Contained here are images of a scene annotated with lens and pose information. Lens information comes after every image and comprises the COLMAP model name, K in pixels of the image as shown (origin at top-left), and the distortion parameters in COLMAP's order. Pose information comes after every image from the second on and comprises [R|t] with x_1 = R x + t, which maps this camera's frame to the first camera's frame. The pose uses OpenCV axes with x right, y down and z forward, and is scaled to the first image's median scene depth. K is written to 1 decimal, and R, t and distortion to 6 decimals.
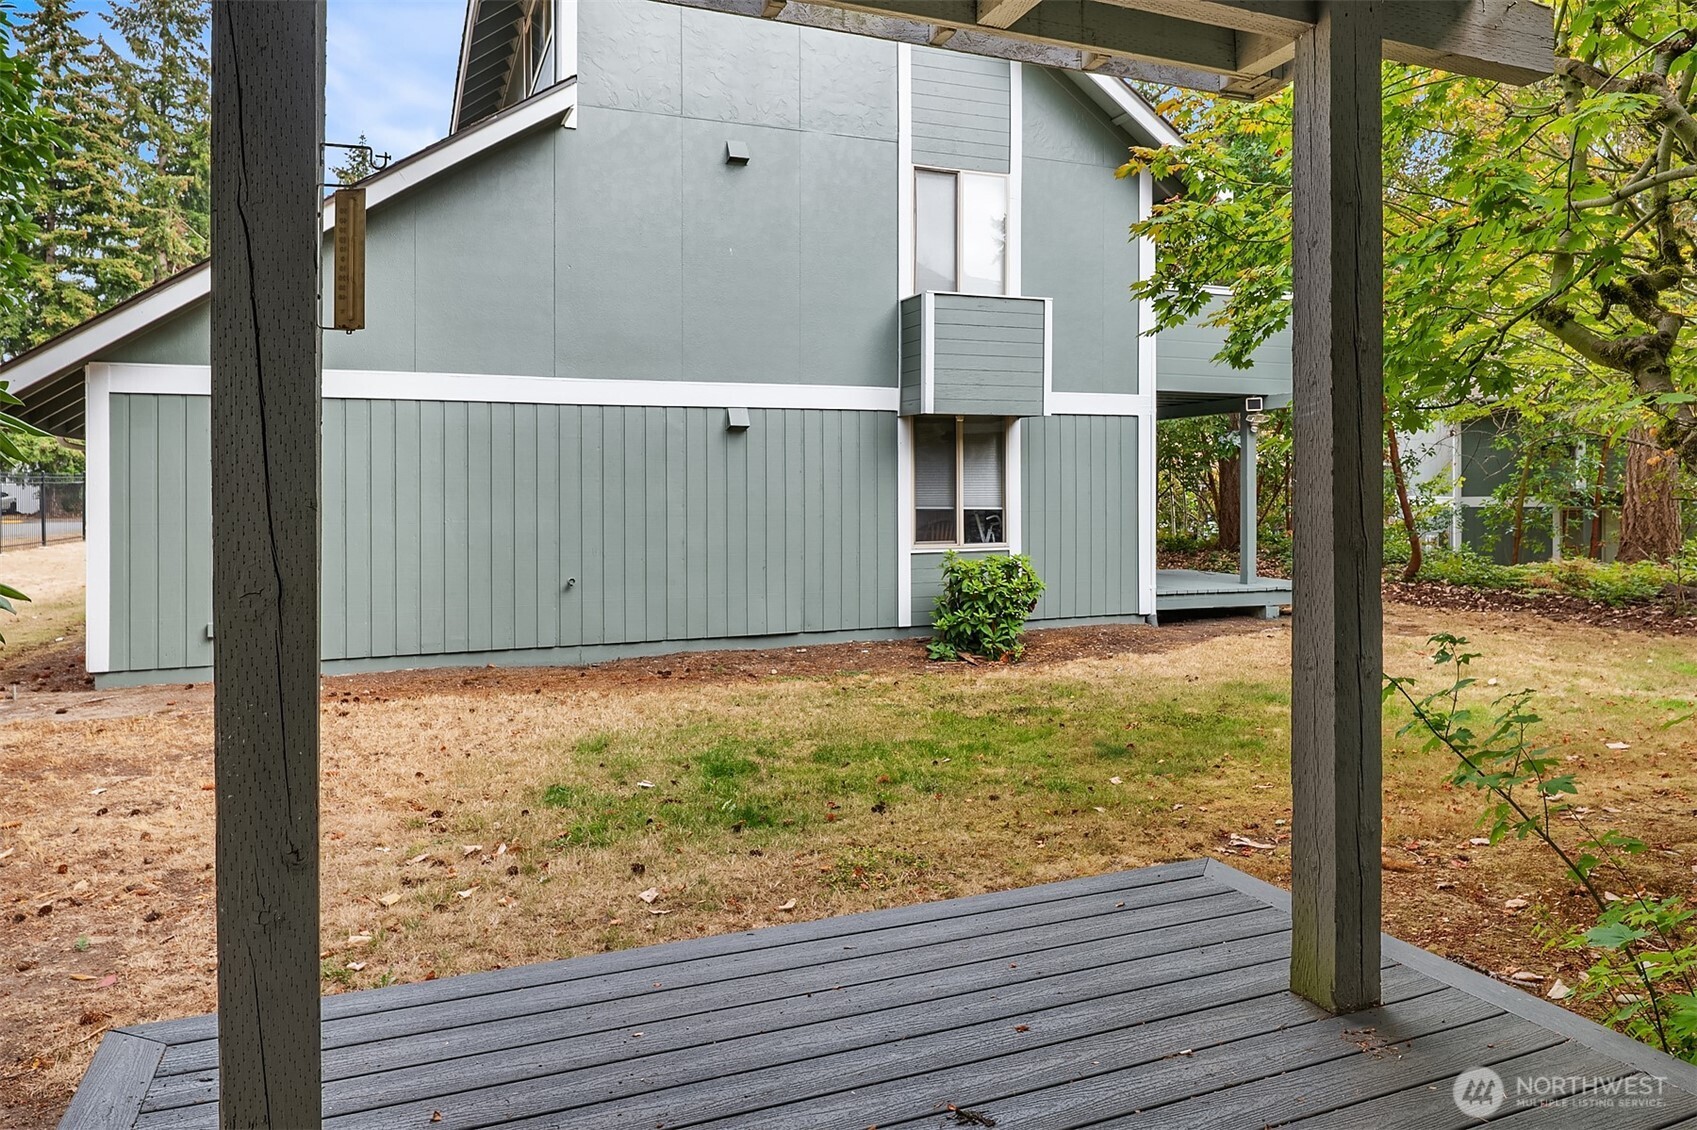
lens RADIAL K [[1118.8, 0, 843.4], [0, 1118.8, 565.8], [0, 0, 1]] dist [0.002429, -0.001097]
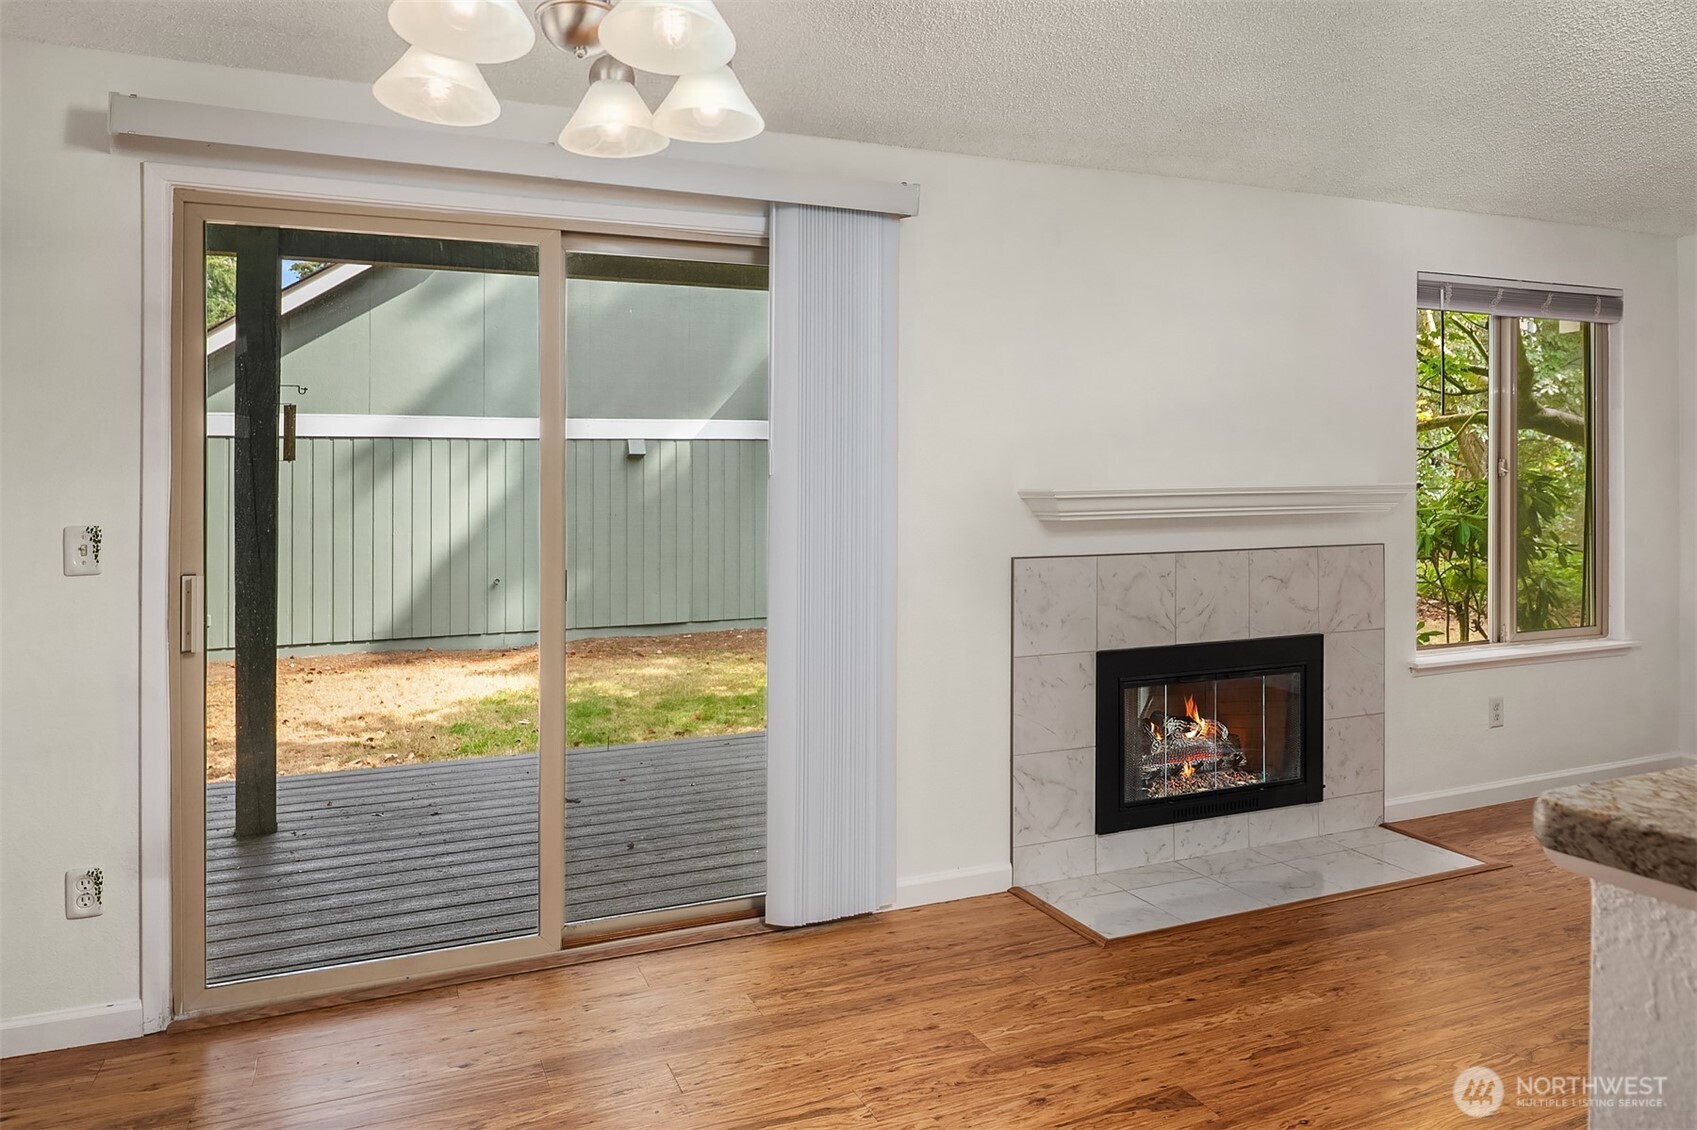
lens RADIAL K [[1118.8, 0, 853.9], [0, 1118.8, 555.3], [0, 0, 1]] dist [0.002429, -0.001097]
pose [[0.999753, -0.009563, 0.020052, 0.127739], [0.009876, 0.999830, -0.015577, 0.007996], [-0.019900, 0.015771, 0.999678, -0.249673]]
